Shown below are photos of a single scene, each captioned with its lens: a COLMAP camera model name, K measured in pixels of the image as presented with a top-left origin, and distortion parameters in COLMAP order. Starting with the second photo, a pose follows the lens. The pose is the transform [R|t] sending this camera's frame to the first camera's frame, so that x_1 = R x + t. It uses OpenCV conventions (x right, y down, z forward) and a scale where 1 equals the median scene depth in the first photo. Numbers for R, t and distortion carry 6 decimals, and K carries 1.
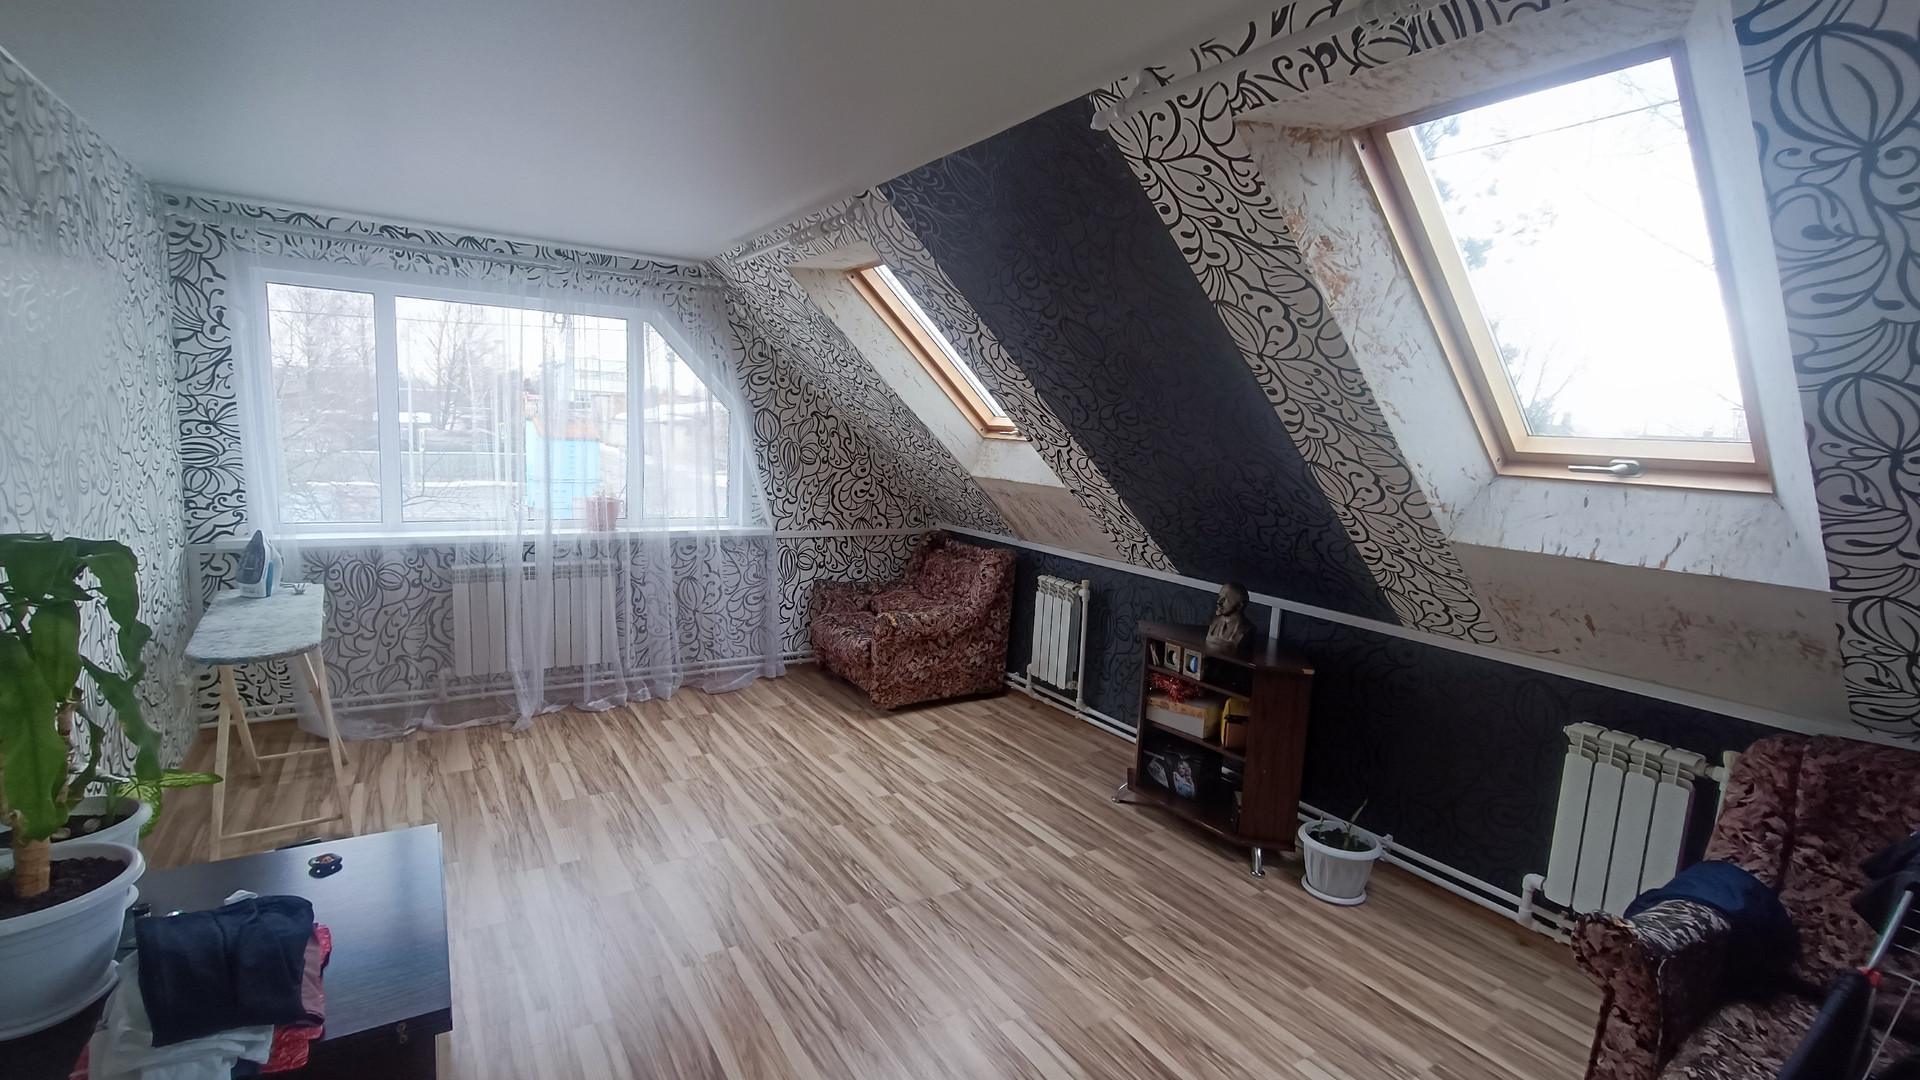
lens RADIAL K [[876.7, 0, 951.8], [0, 876.7, 544.1], [0, 0, 1]] dist [-0.001052, -0.002340]
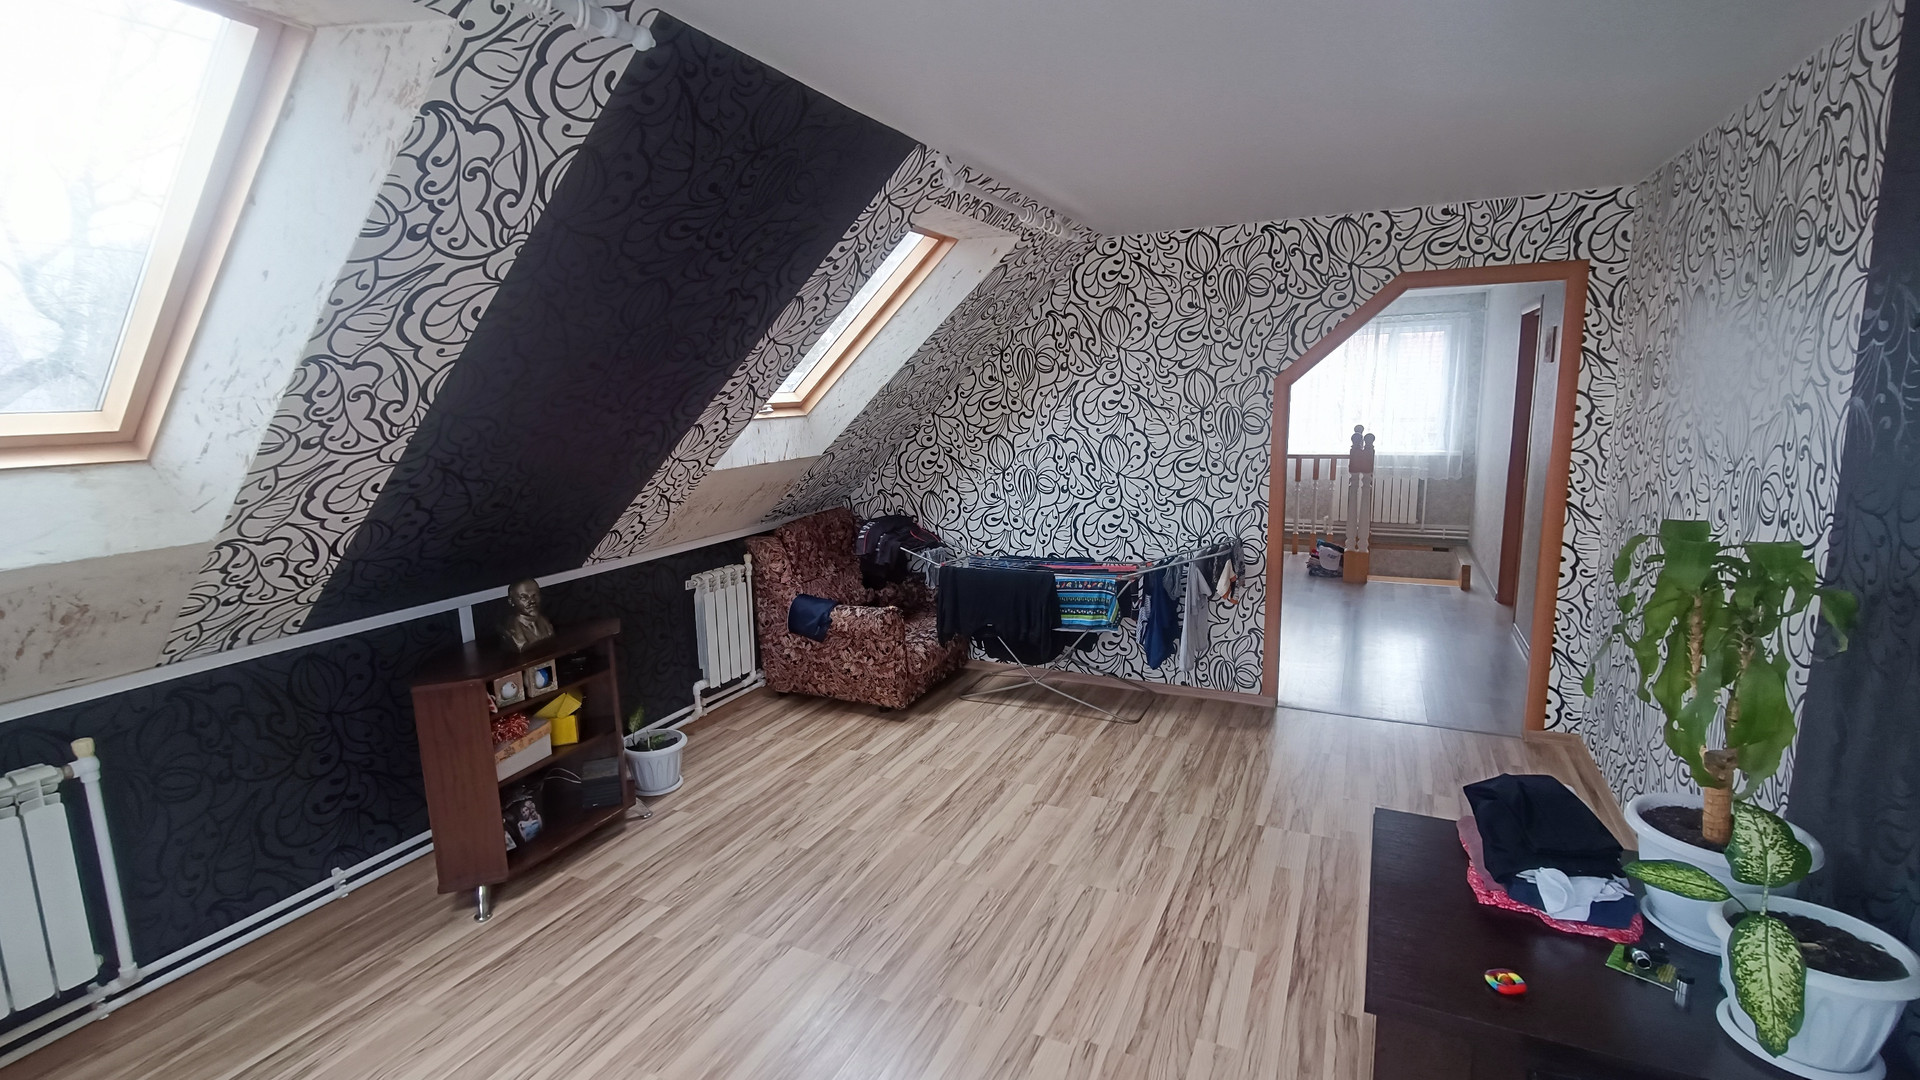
lens RADIAL K [[876.7, 0, 953.4], [0, 876.7, 534.7], [0, 0, 1]] dist [-0.001052, -0.002340]
pose [[-0.526599, -0.174128, 0.832090, -0.720181], [0.118841, 0.954108, 0.274872, -0.213169], [-0.841766, 0.243633, -0.481738, 1.179462]]
